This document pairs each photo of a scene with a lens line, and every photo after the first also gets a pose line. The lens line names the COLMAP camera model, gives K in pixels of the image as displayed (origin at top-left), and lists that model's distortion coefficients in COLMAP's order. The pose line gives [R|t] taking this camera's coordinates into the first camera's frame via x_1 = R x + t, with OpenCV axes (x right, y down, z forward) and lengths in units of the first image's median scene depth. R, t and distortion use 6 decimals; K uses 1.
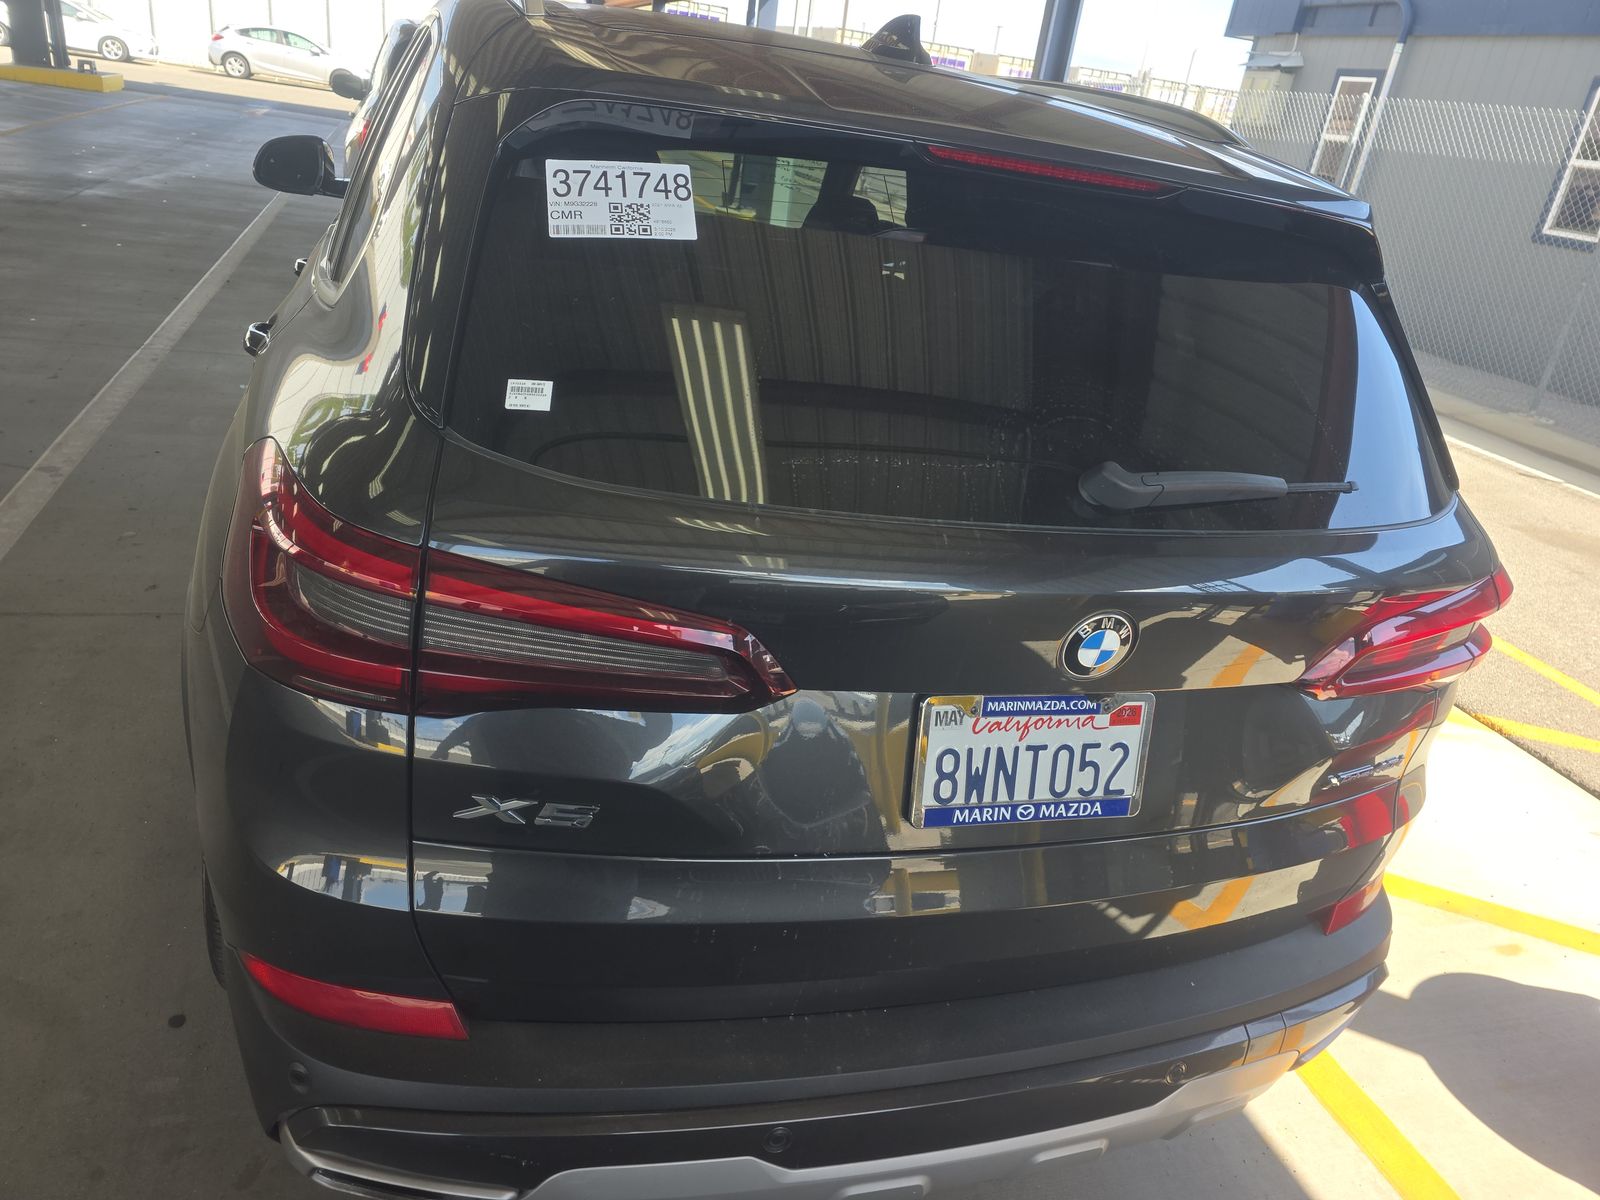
lens RADIAL K [[1080.7, 0, 800.0], [0, 1080.7, 600.0], [0, 0, 1]] dist [0.075538, -0.076560]
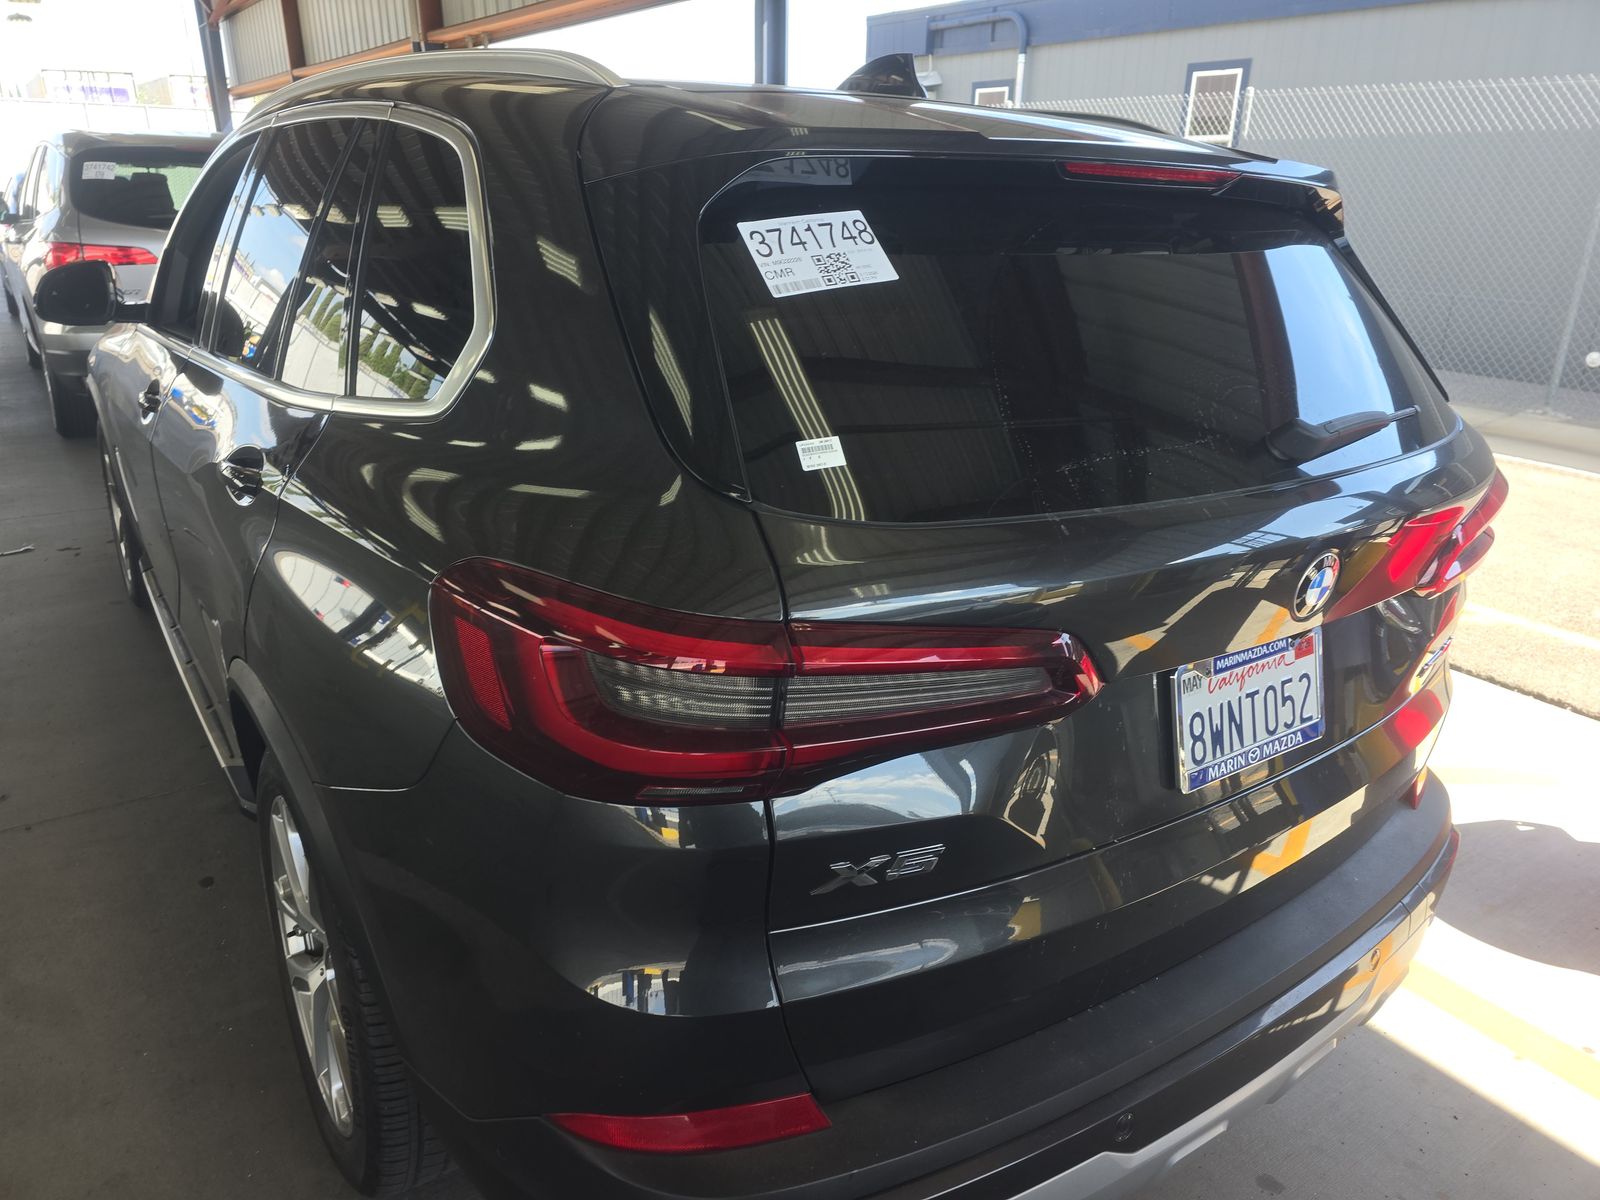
lens RADIAL K [[1081.4, 0, 755.4], [0, 1081.4, 609.5], [0, 0, 1]] dist [0.036789, -0.074625]
pose [[0.952330, -0.210682, 0.220636, -0.471436], [0.216792, 0.976211, -0.003567, -0.048985], [-0.214636, 0.051229, 0.975350, 0.047897]]
